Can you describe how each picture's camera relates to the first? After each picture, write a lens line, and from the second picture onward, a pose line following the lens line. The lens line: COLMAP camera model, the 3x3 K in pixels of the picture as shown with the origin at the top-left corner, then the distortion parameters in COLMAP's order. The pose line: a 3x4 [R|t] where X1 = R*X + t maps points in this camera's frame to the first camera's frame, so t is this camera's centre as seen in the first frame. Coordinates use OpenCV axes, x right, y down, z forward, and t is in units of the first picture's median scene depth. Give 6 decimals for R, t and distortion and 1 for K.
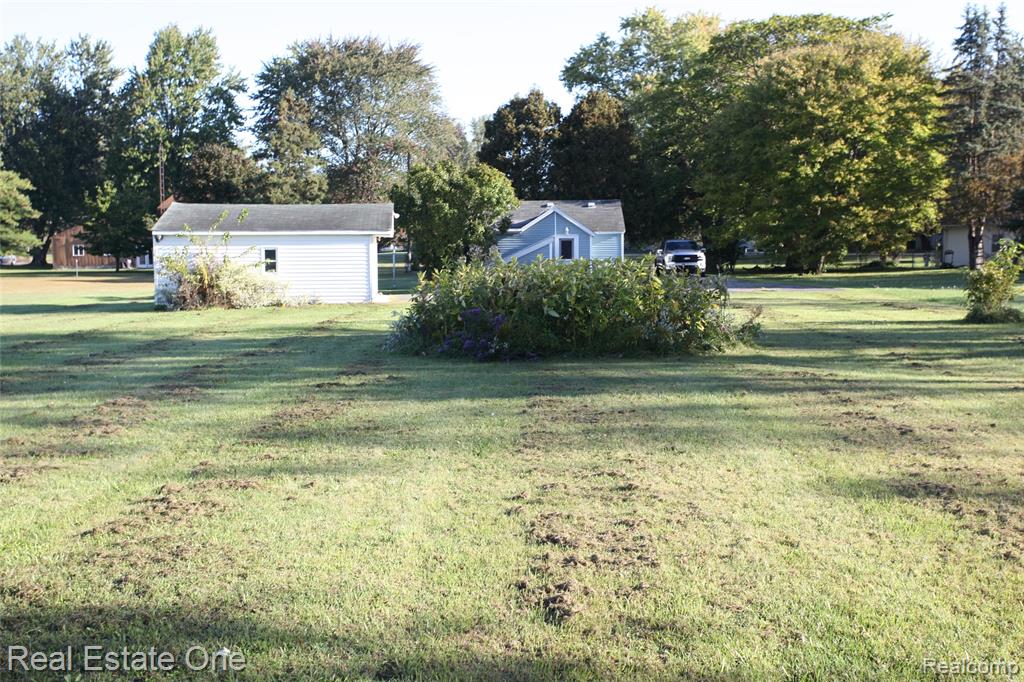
lens RADIAL K [[1102.2, 0, 512.3], [0, 1102.2, 339.3], [0, 0, 1]] dist [0.019965, 0.107755]
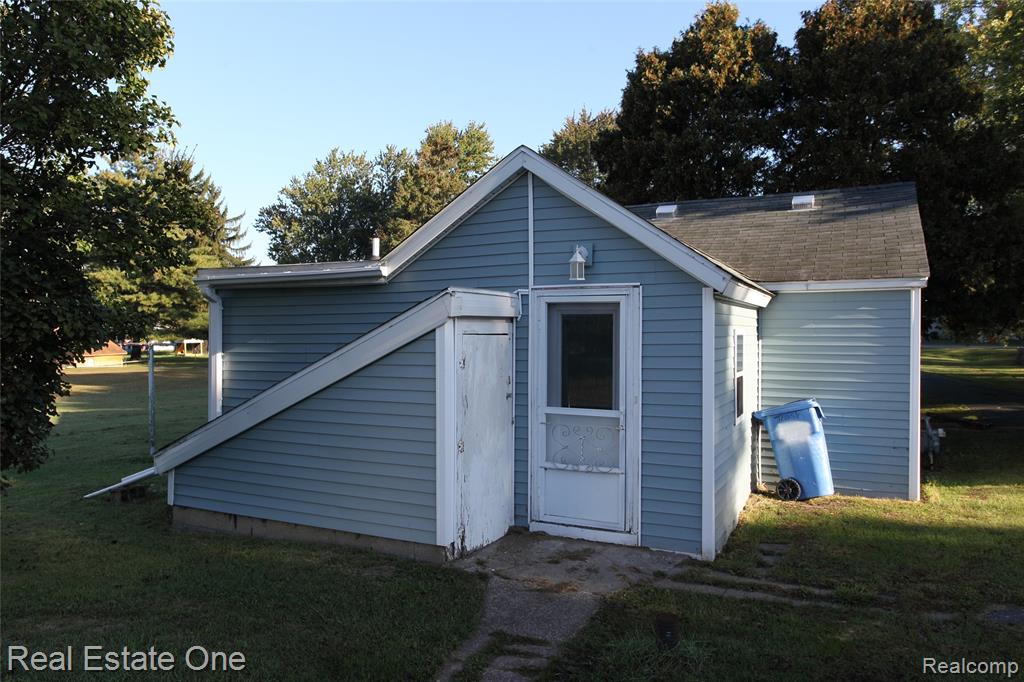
lens RADIAL K [[732.3, 0, 512.0], [0, 732.3, 341.0], [0, 0, 1]] dist [-0.005028, 0.000530]
pose [[0.906025, 0.010715, -0.423088, 0.086032], [-0.041784, 0.997060, -0.064227, -0.069522], [0.421156, 0.075870, 0.903809, 0.804148]]
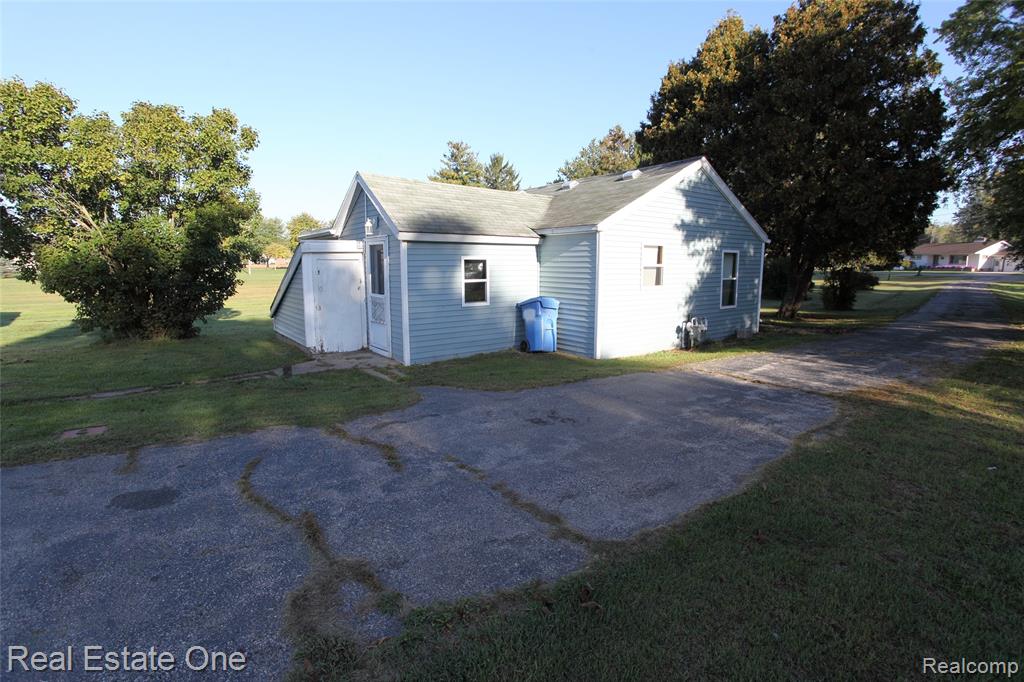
lens RADIAL K [[496.8, 0, 509.7], [0, 496.8, 338.4], [0, 0, 1]] dist [-0.087408, 0.046043]
pose [[0.611272, 0.126633, -0.781223, 0.212720], [-0.073736, 0.991935, 0.103094, -0.072641], [0.787978, -0.005414, 0.615680, 0.847849]]
